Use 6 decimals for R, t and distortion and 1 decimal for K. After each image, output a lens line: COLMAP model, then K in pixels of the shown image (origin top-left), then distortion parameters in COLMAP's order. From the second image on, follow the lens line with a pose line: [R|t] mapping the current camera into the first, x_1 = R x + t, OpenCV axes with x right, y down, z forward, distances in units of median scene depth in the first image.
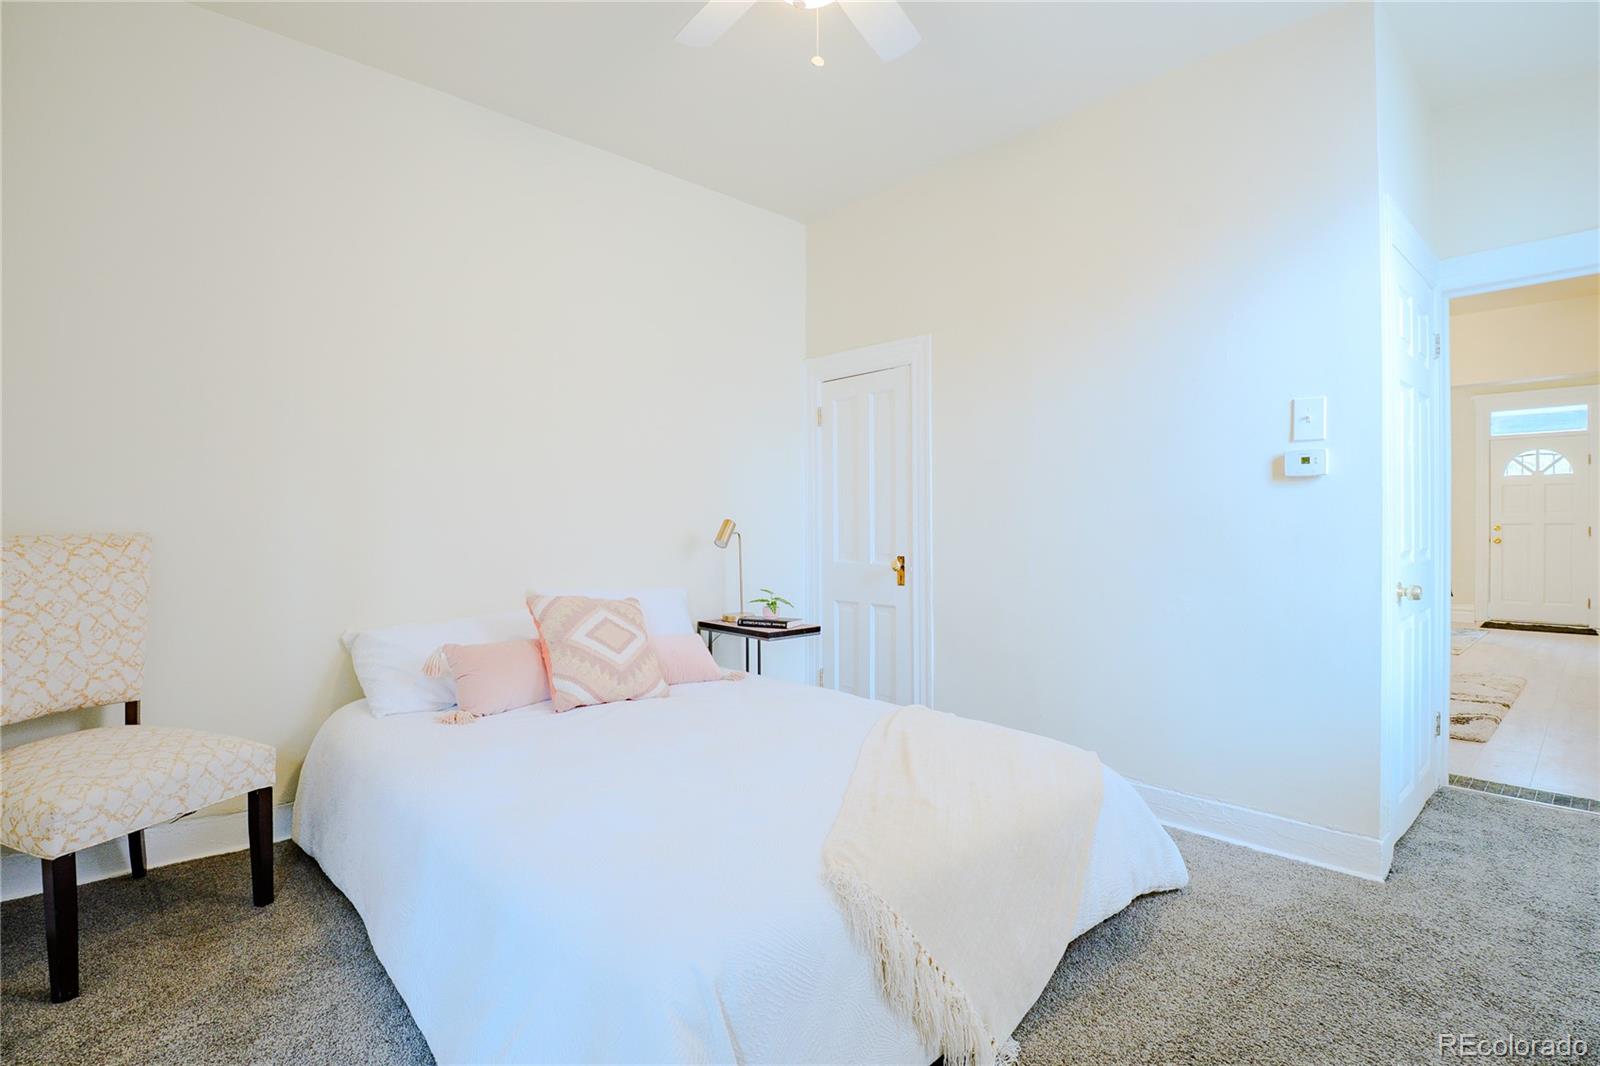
lens RADIAL K [[779.4, 0, 799.7], [0, 779.4, 527.0], [0, 0, 1]] dist [-0.042255, 0.008731]
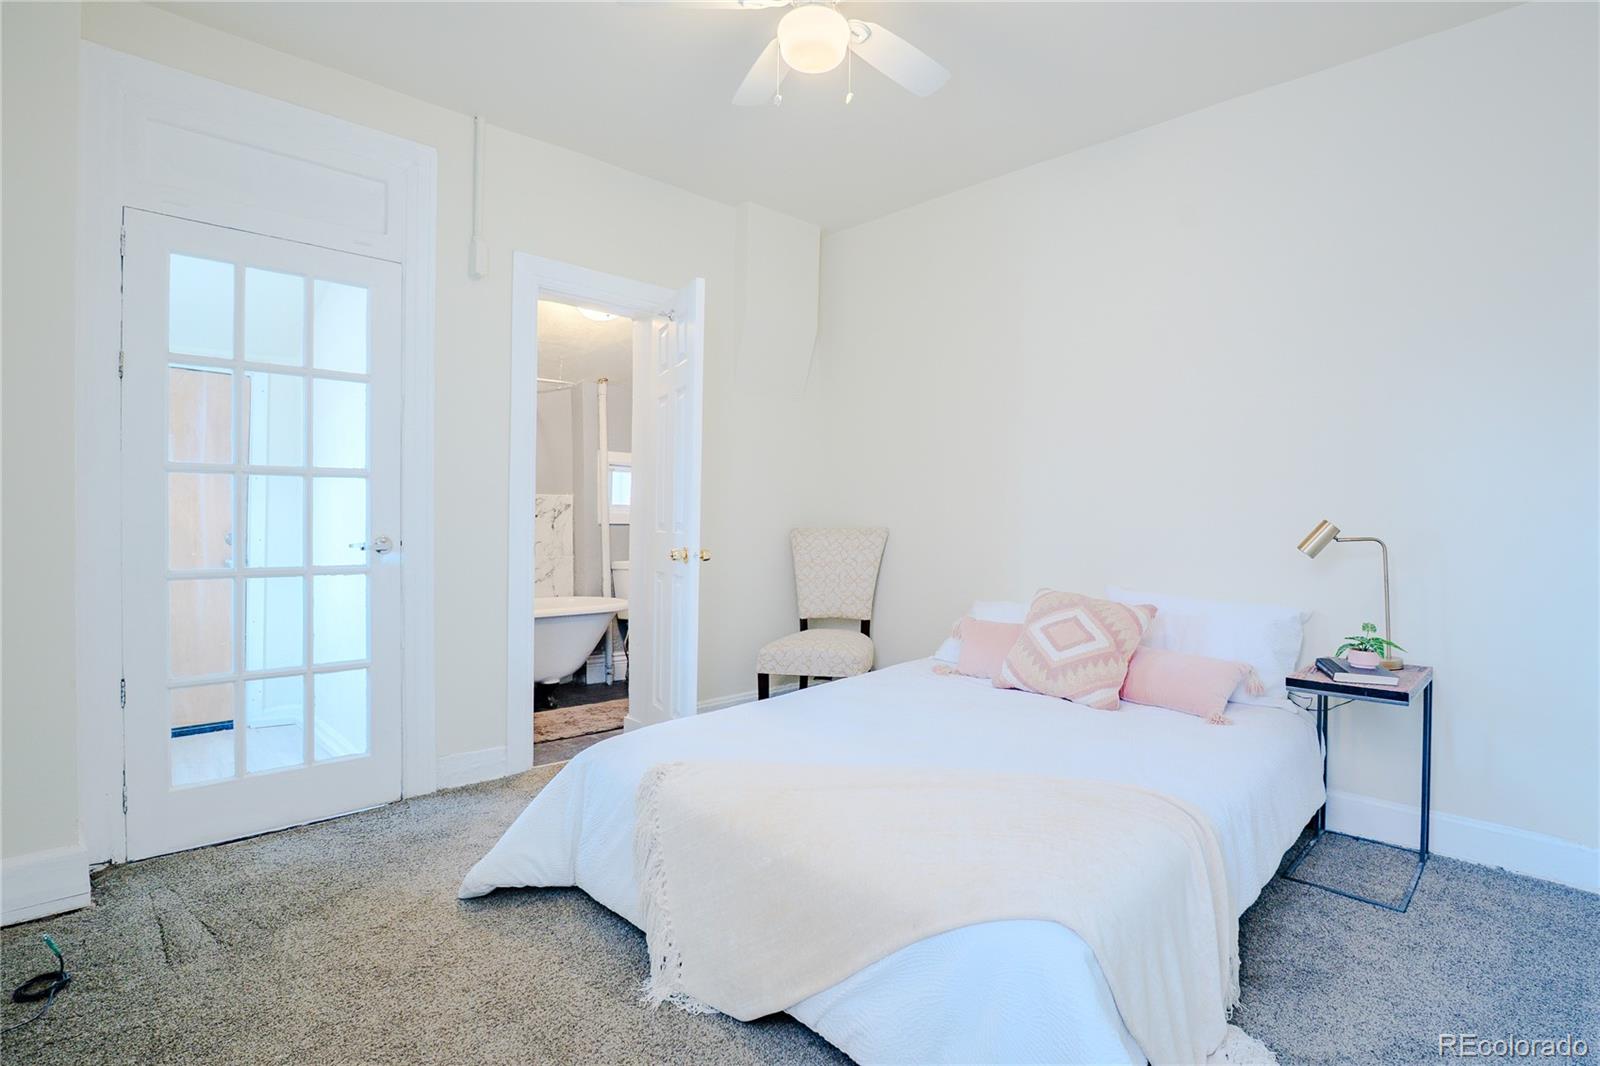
lens RADIAL K [[796.9, 0, 799.3], [0, 796.9, 528.5], [0, 0, 1]] dist [-0.040582, 0.008796]
pose [[0.012527, 0.010032, -0.999871, 1.100122], [-0.009180, 0.999909, 0.009917, -0.007056], [0.999879, 0.009054, 0.012618, 0.886533]]
